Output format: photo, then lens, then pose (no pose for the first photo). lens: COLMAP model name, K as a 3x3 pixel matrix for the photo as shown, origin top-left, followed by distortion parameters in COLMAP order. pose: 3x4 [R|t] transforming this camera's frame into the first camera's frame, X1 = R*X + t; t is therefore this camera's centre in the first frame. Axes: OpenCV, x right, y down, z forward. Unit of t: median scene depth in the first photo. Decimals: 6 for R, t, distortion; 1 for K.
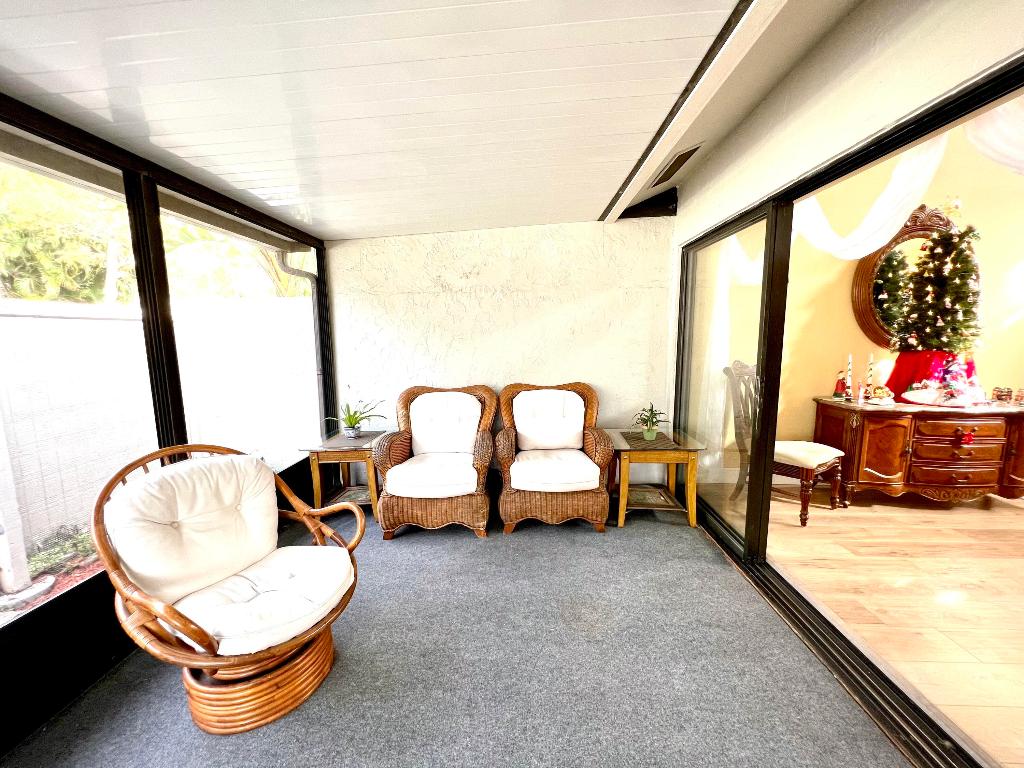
lens RADIAL K [[421.5, 0, 505.3], [0, 421.5, 386.1], [0, 0, 1]] dist [-0.001008, -0.001977]
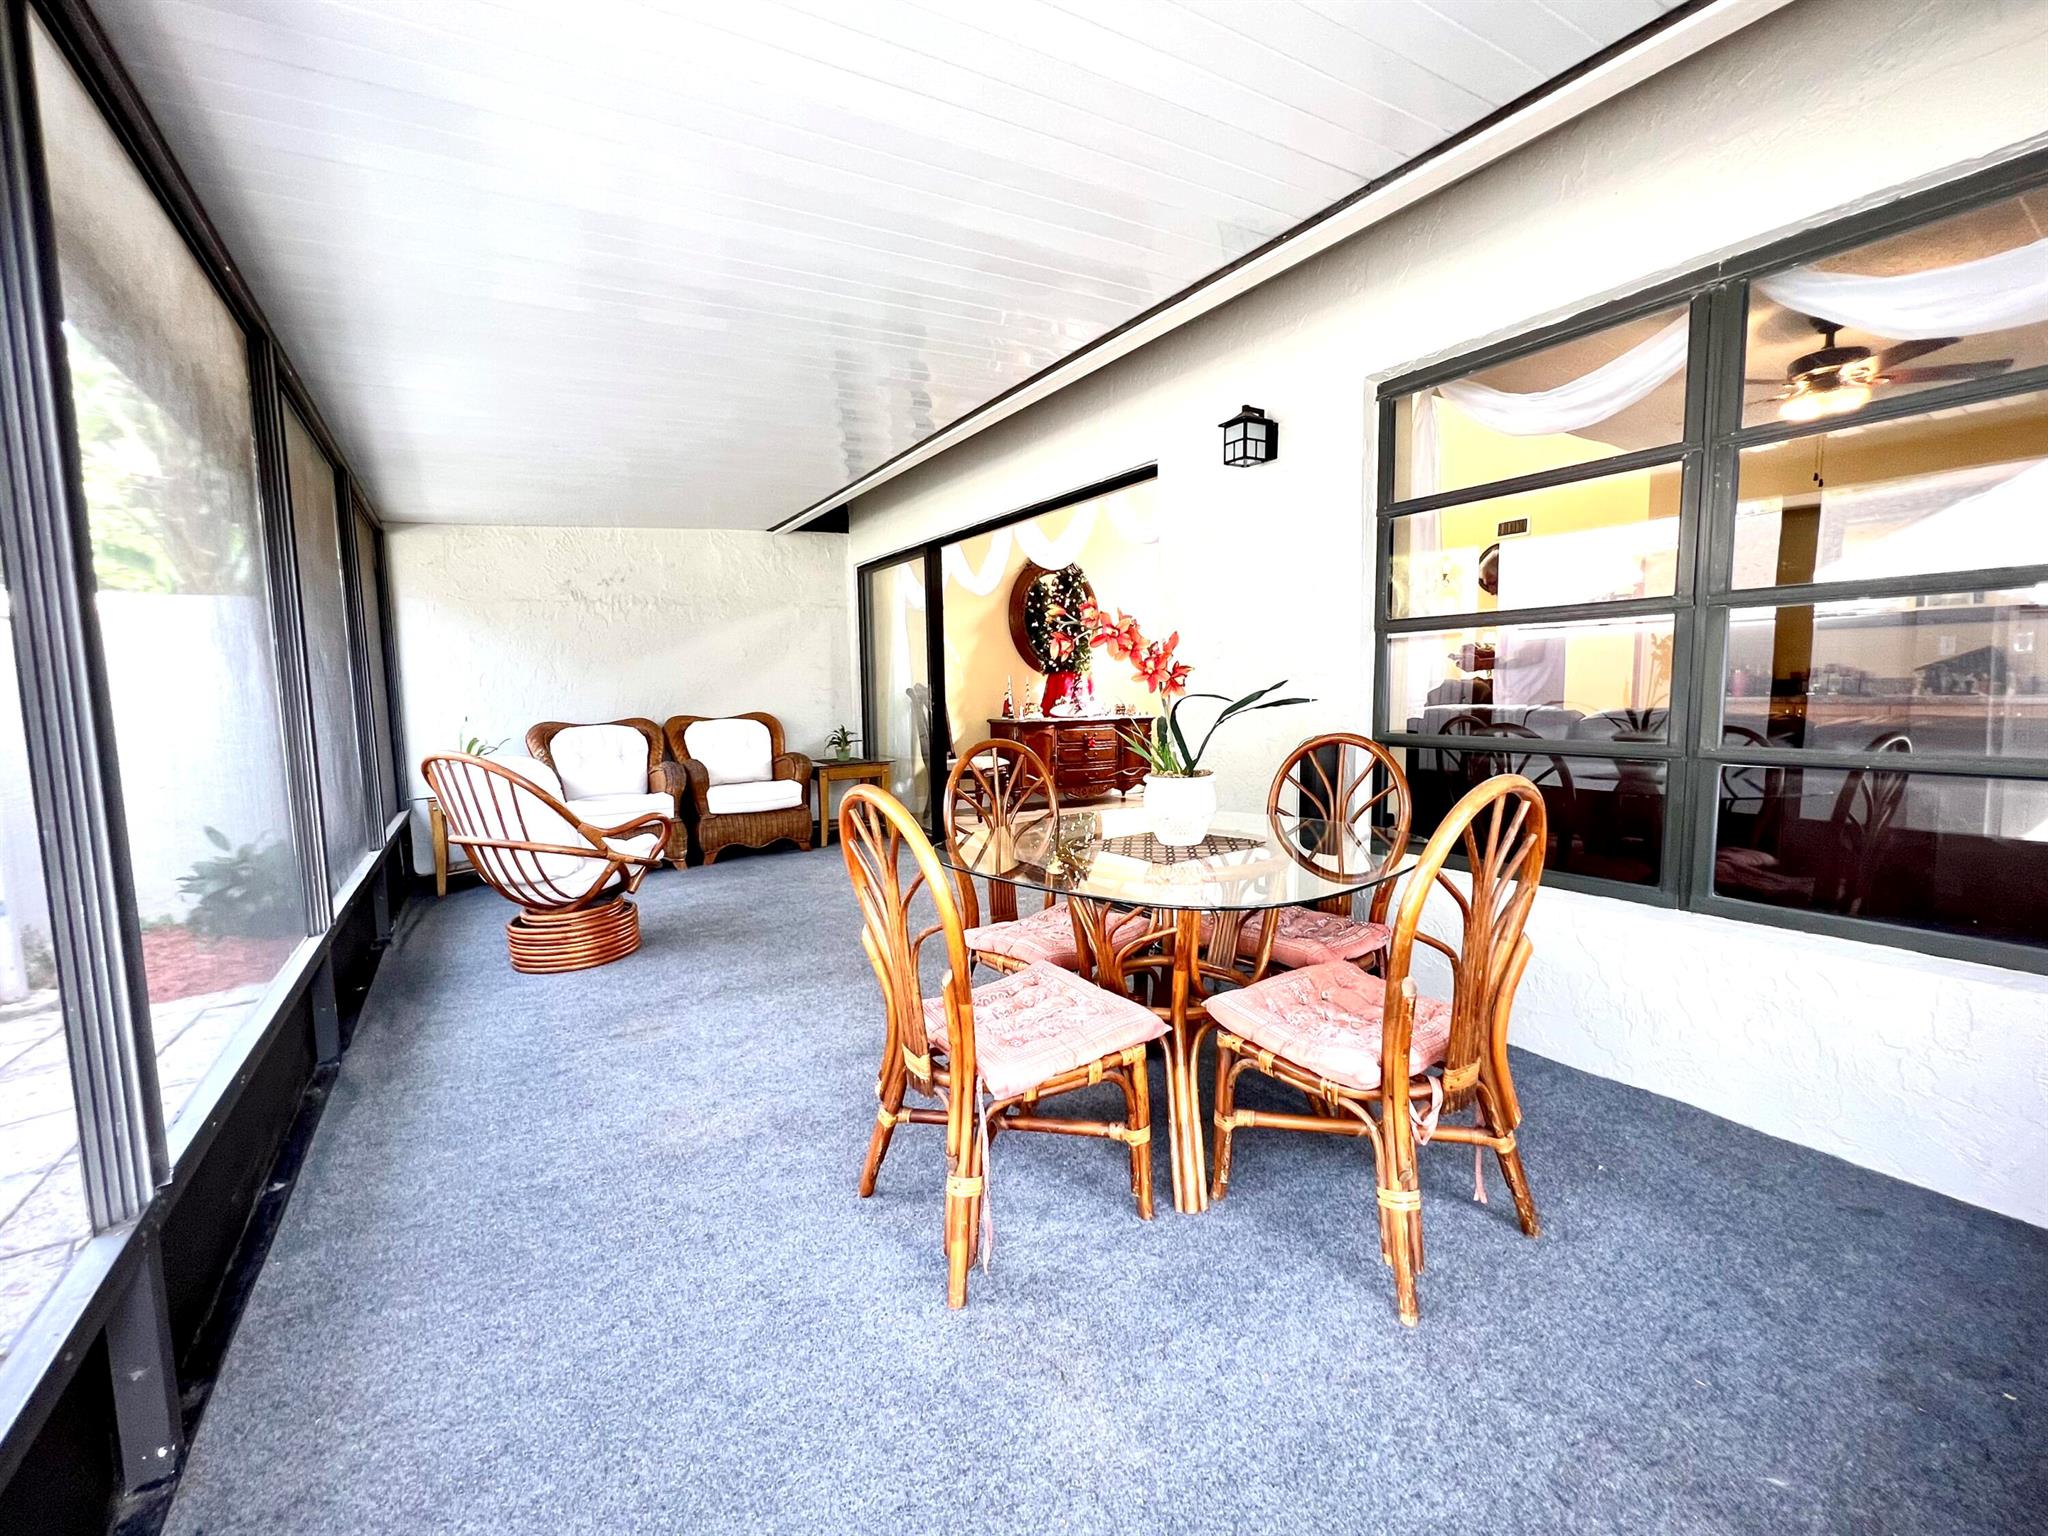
lens RADIAL K [[843.1, 0, 1023.9], [0, 843.1, 772.5], [0, 0, 1]] dist [-0.001008, -0.001977]
pose [[0.826249, -0.065476, 0.559487, -0.413425], [0.084444, 0.996395, -0.008101, 0.205139], [-0.556940, 0.053939, 0.828800, -0.866087]]
